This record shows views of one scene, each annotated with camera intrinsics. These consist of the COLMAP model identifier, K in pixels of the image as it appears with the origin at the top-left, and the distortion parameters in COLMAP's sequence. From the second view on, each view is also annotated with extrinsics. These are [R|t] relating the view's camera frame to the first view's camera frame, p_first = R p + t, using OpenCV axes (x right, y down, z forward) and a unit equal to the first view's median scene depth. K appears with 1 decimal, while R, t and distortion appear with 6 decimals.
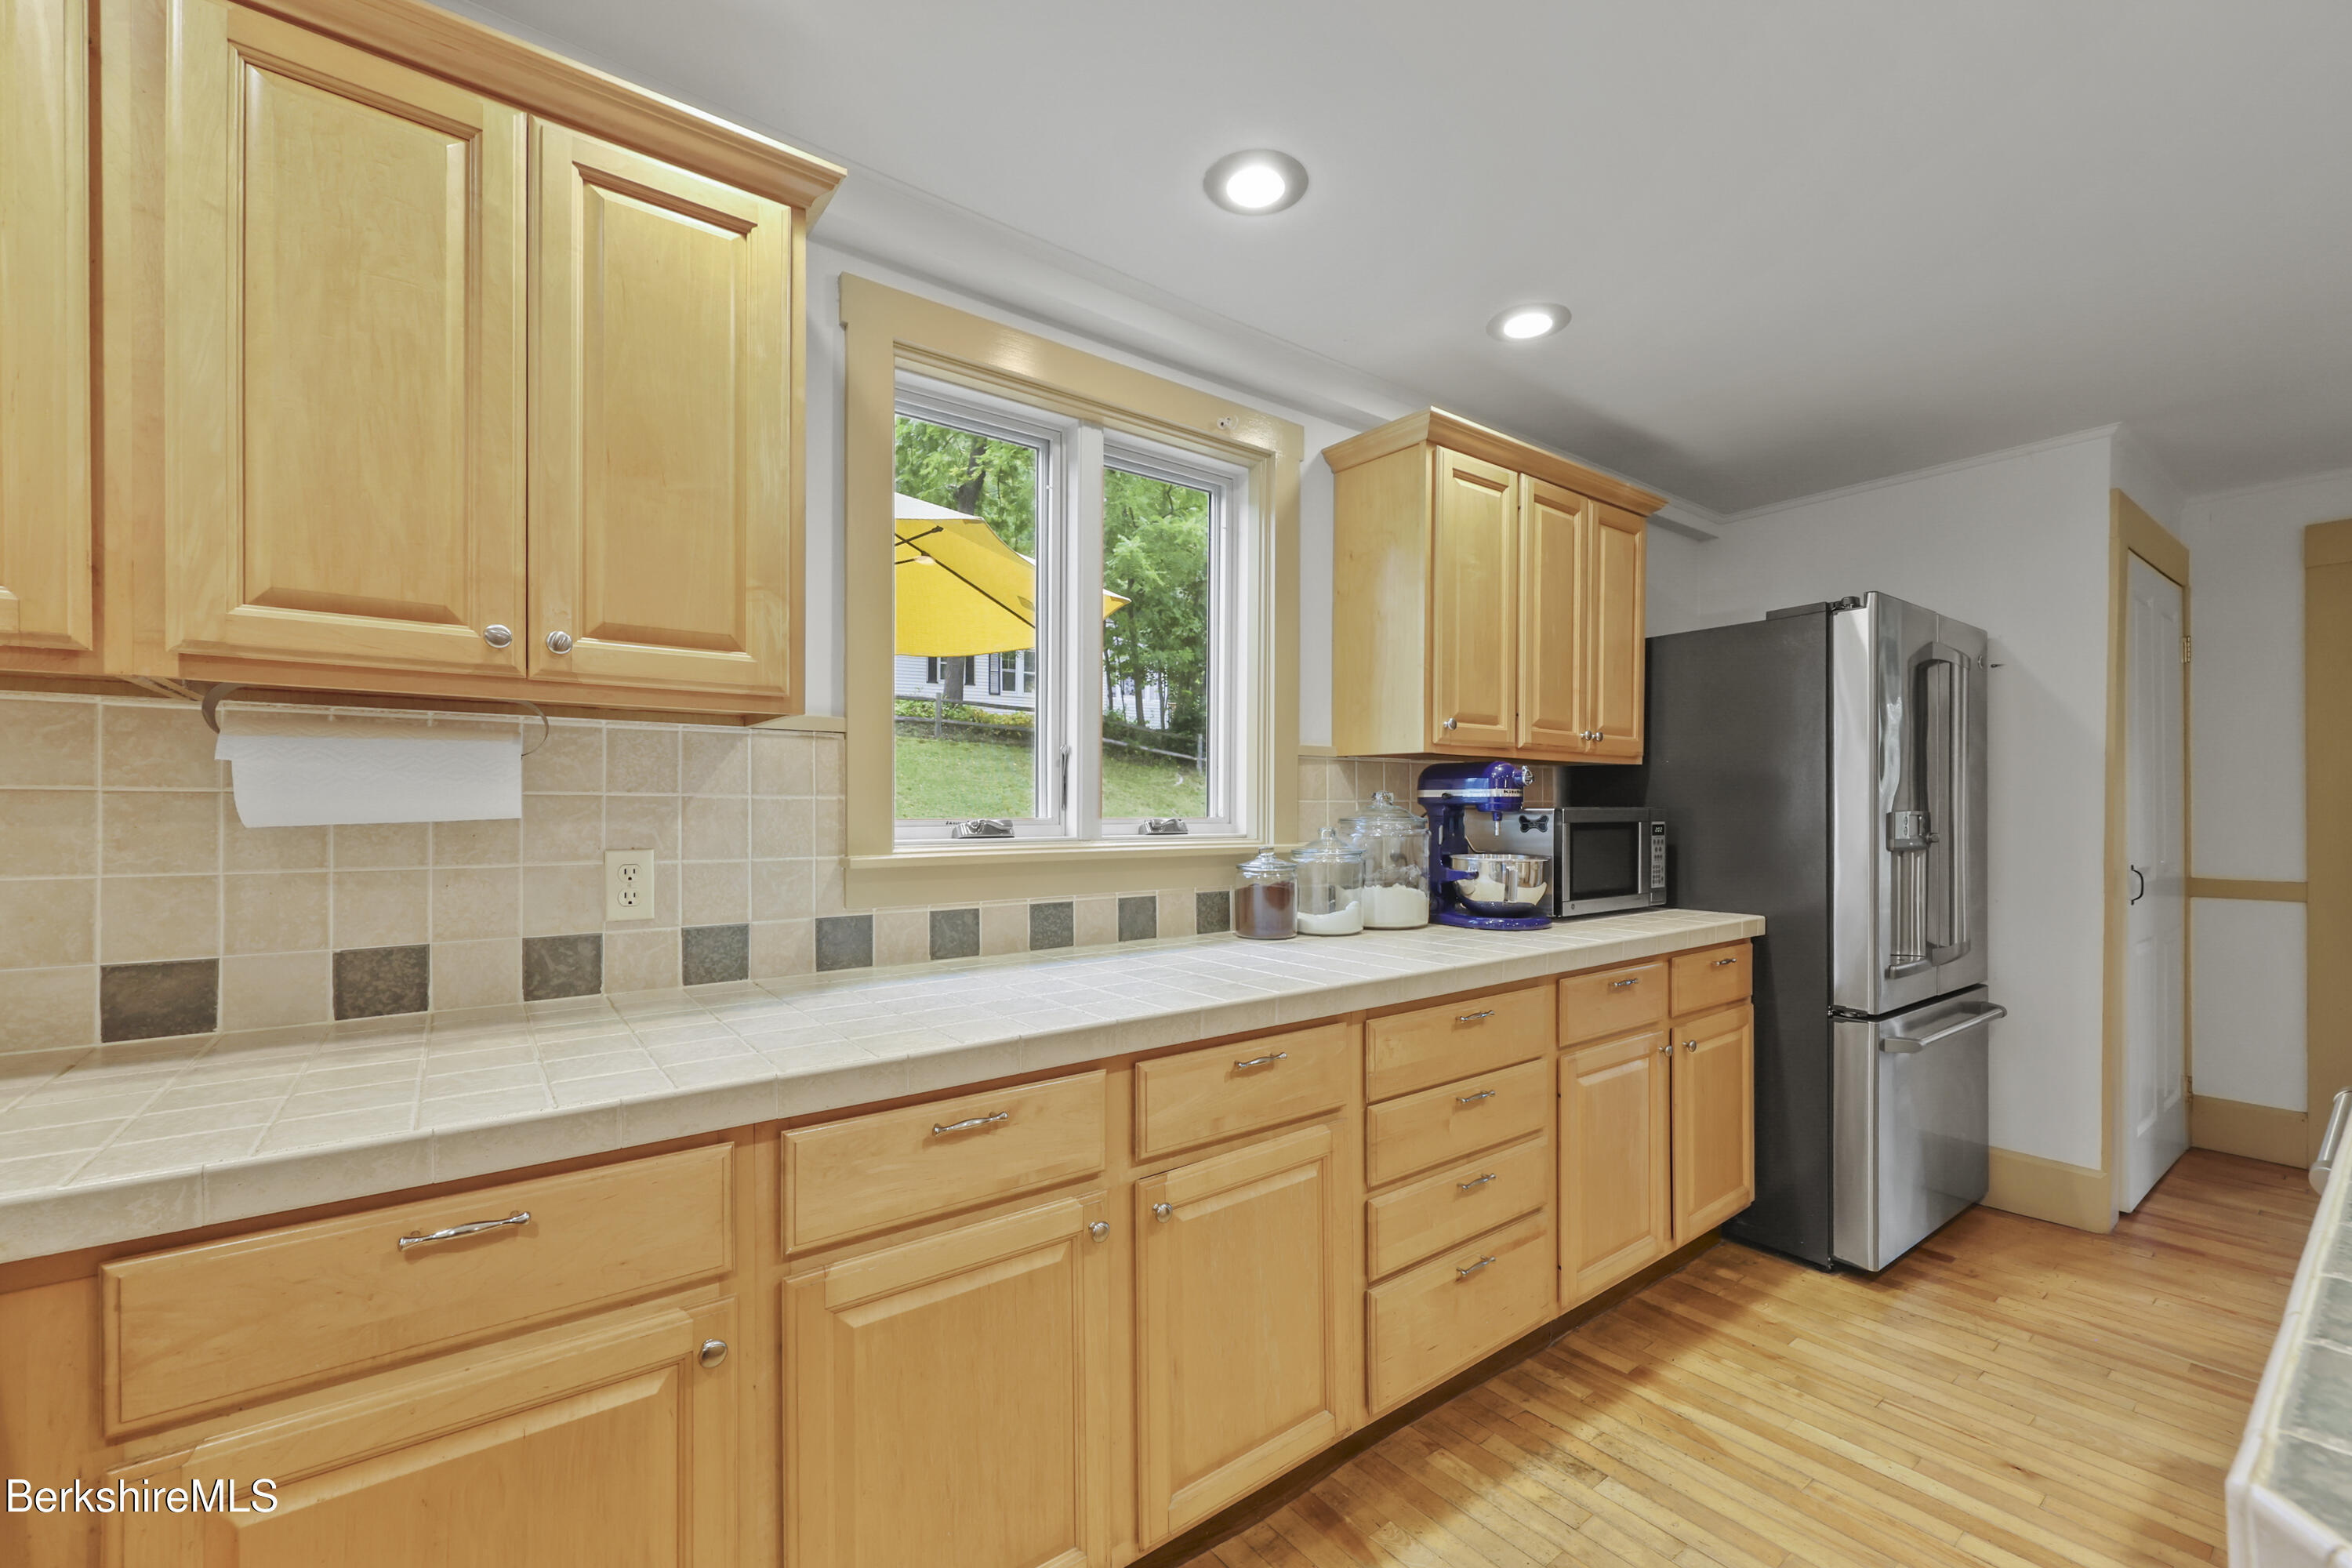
lens RADIAL K [[958.1, 0, 1181.9], [0, 958.1, 812.9], [0, 0, 1]] dist [-0.001027, 0.000190]
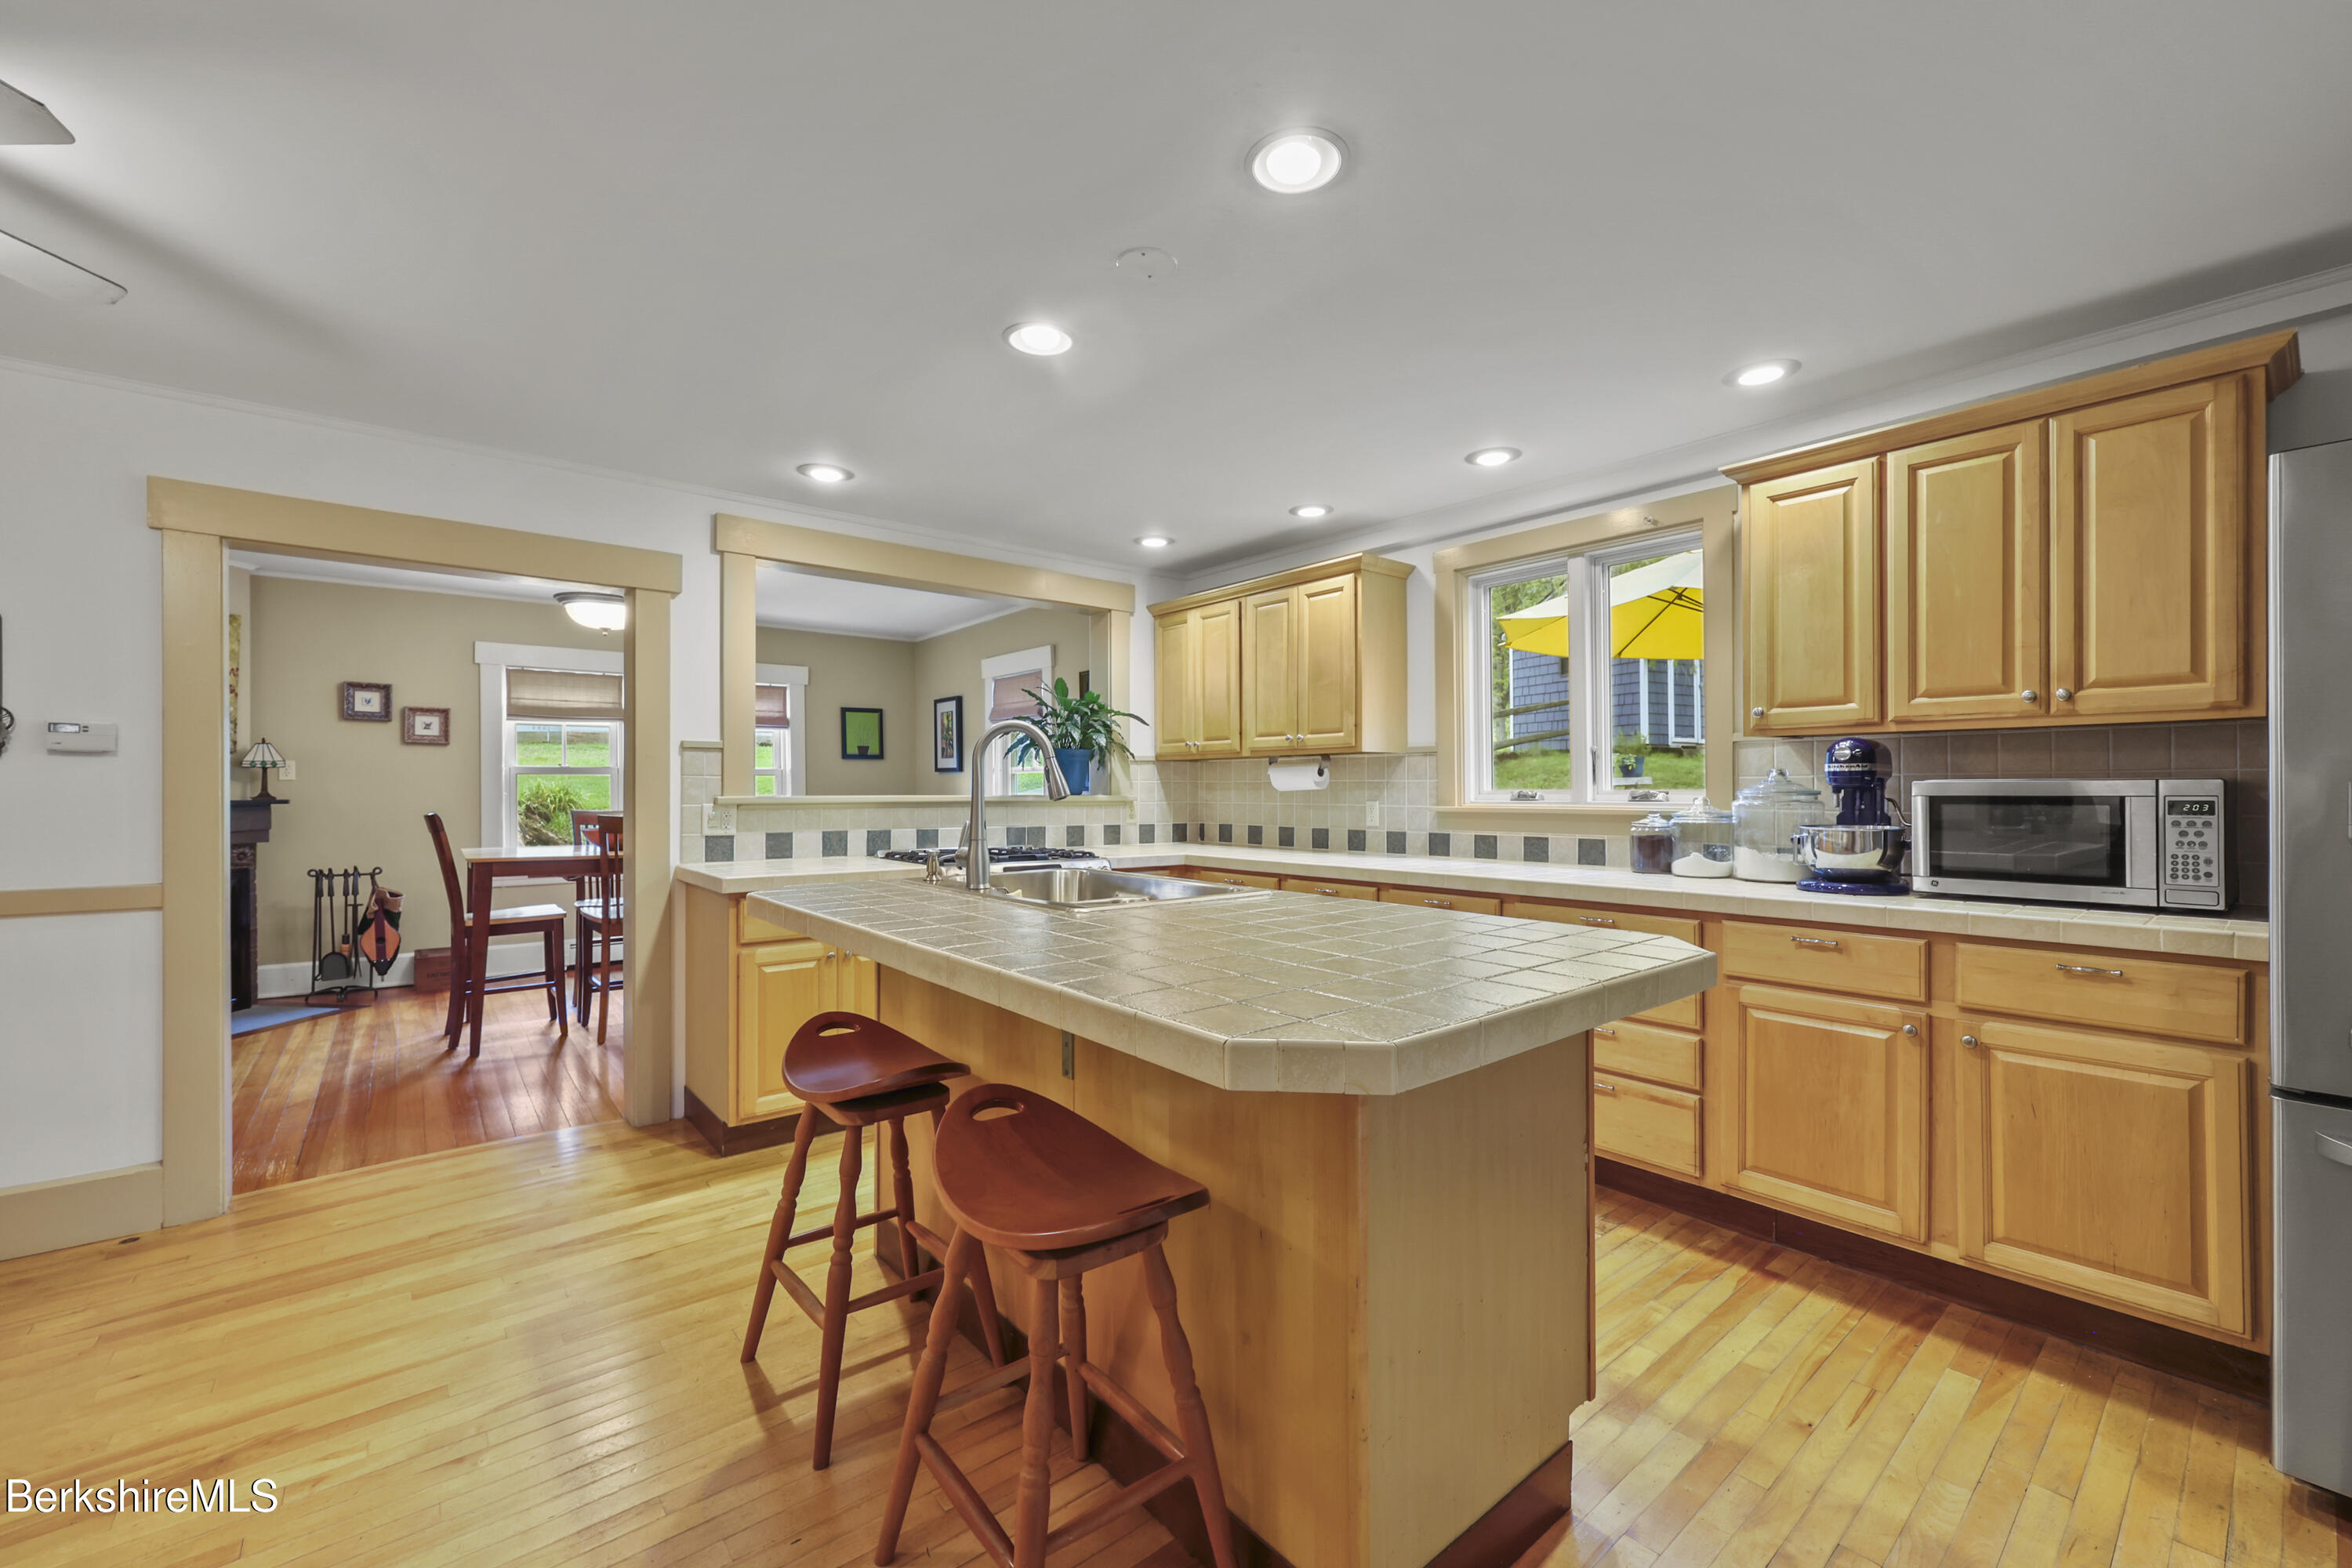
lens RADIAL K [[946.0, 0, 1182.9], [0, 946.0, 786.8], [0, 0, 1]] dist [-0.000113, 0.000067]
pose [[0.046504, -0.003260, -0.998913, 1.437436], [-0.001054, 0.999994, -0.003312, 0.005432], [0.998918, 0.001207, 0.046500, 0.221265]]
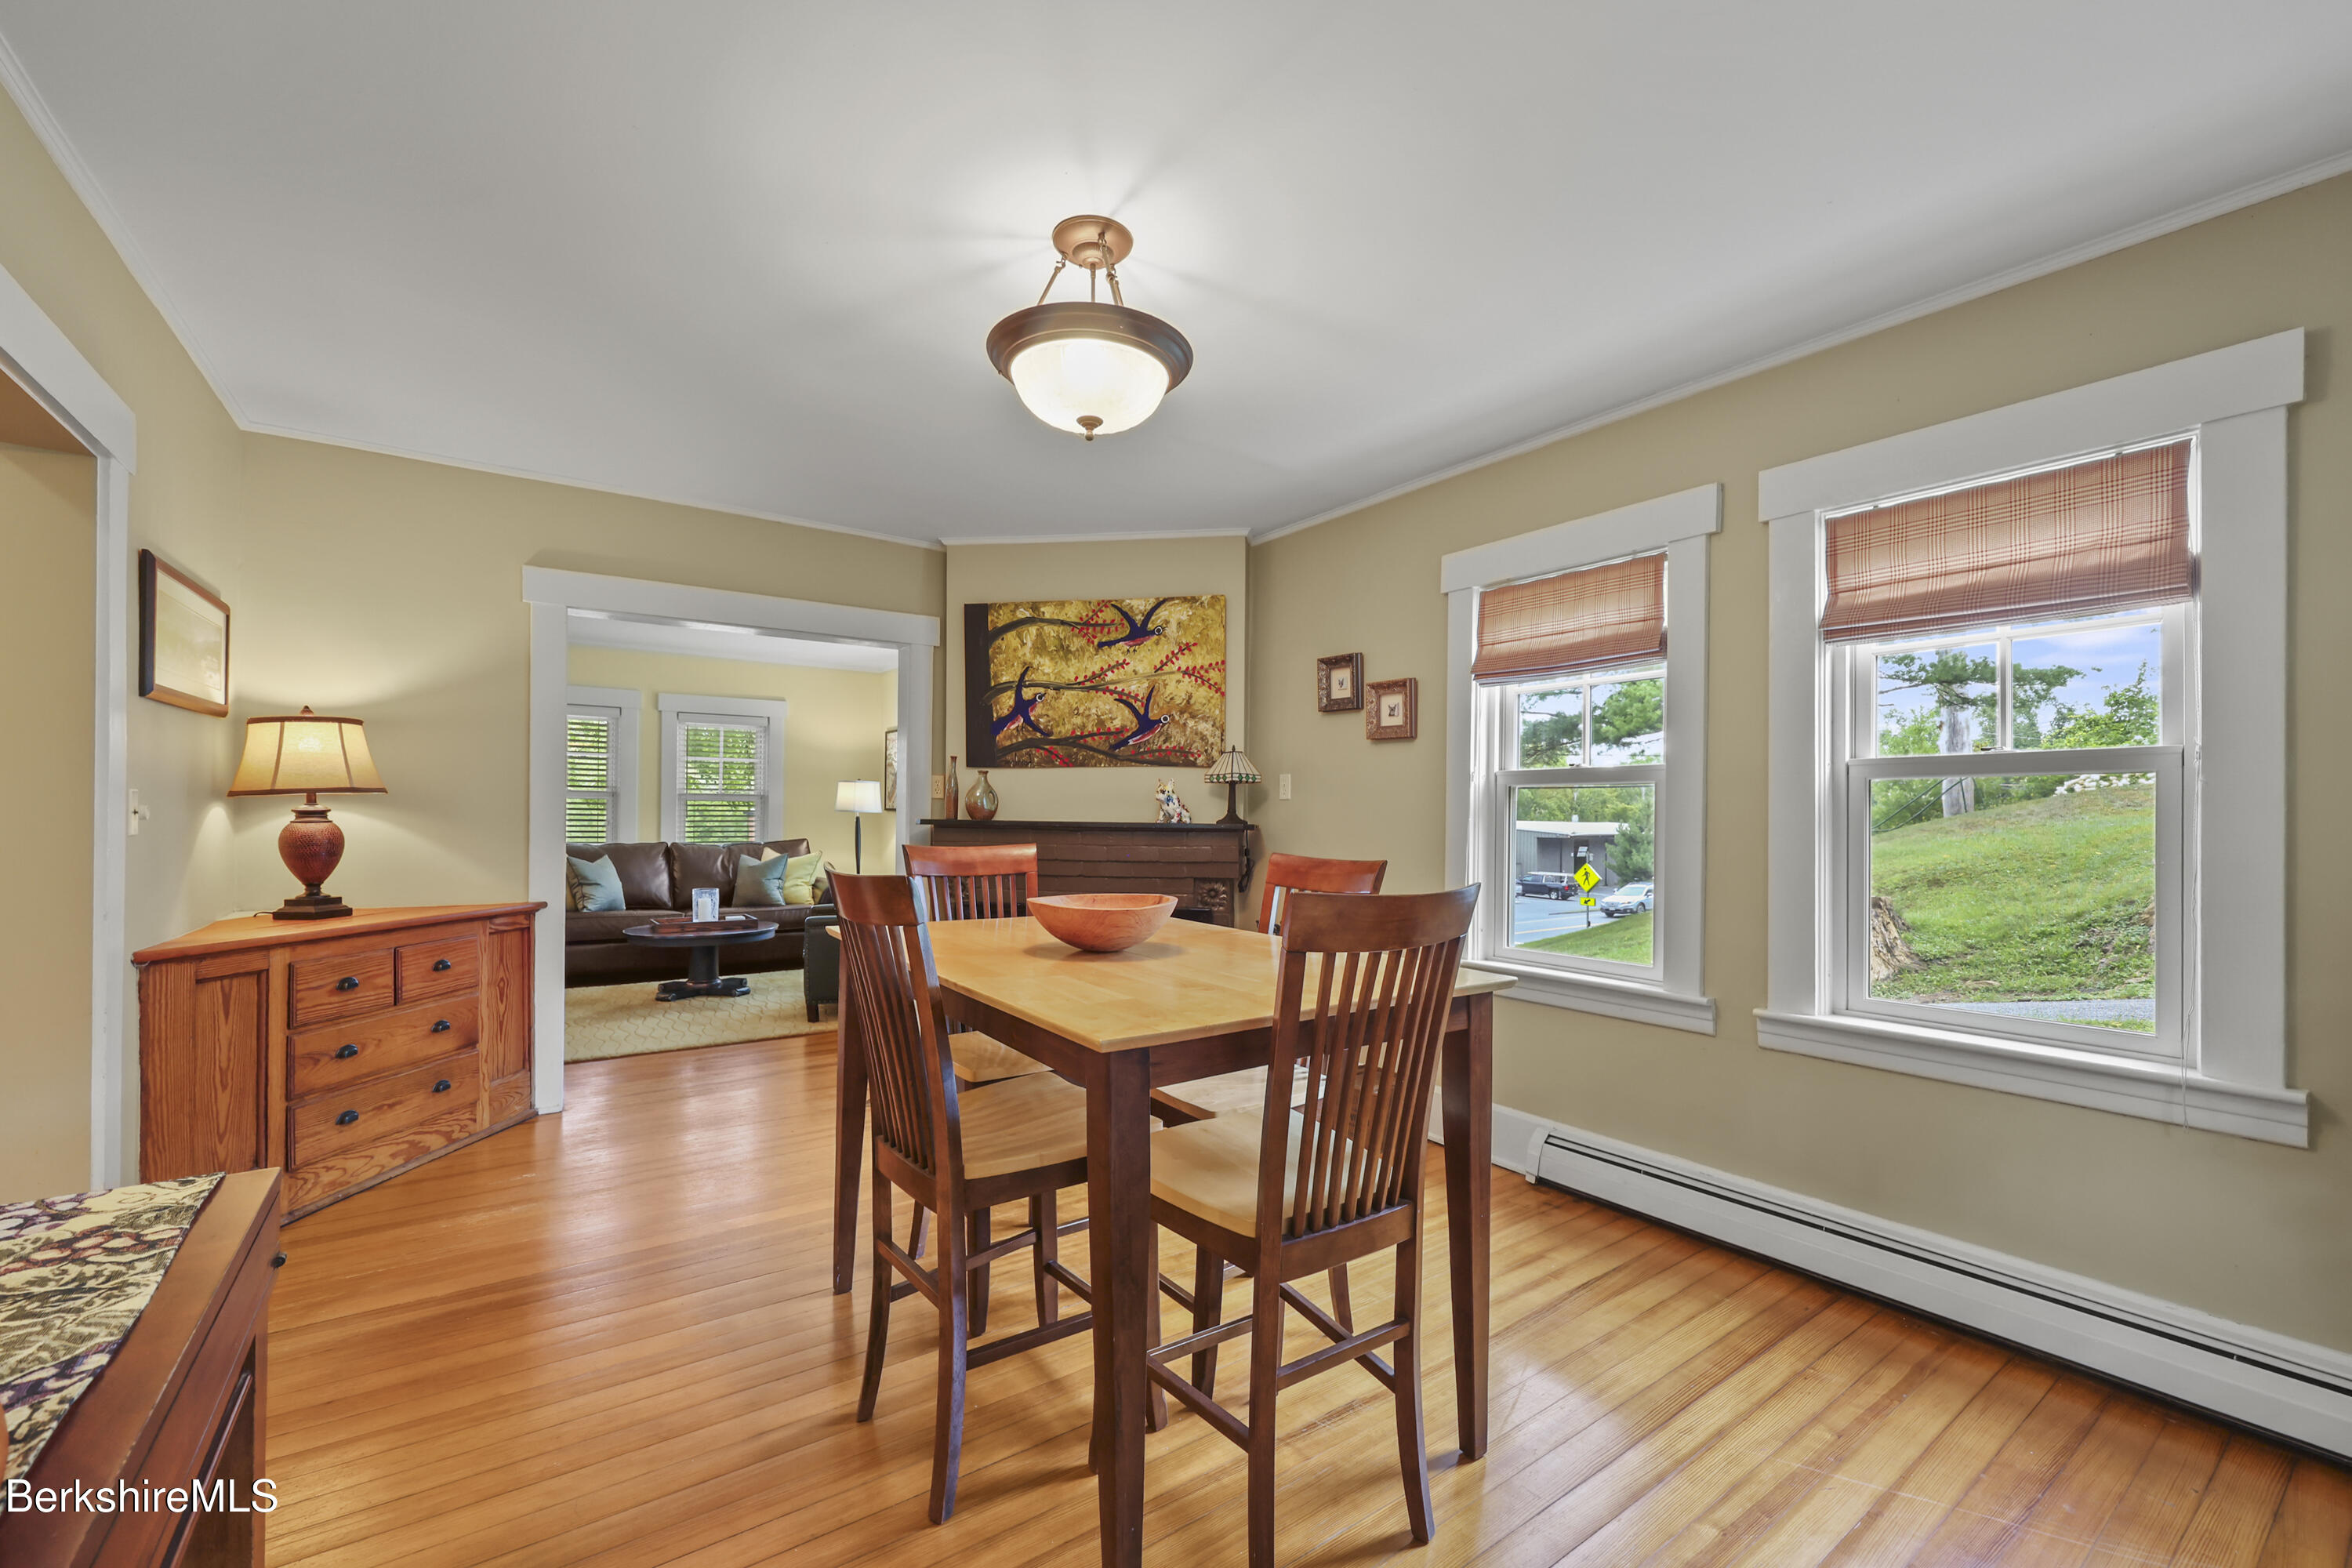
lens RADIAL K [[958.1, 0, 1181.9], [0, 958.1, 812.9], [0, 0, 1]] dist [-0.001027, 0.000190]
pose [[-0.999776, -0.014666, 0.015254, -0.930509], [-0.014647, 0.999892, 0.001358, 0.009652], [-0.015272, 0.001134, -0.999883, -0.084681]]
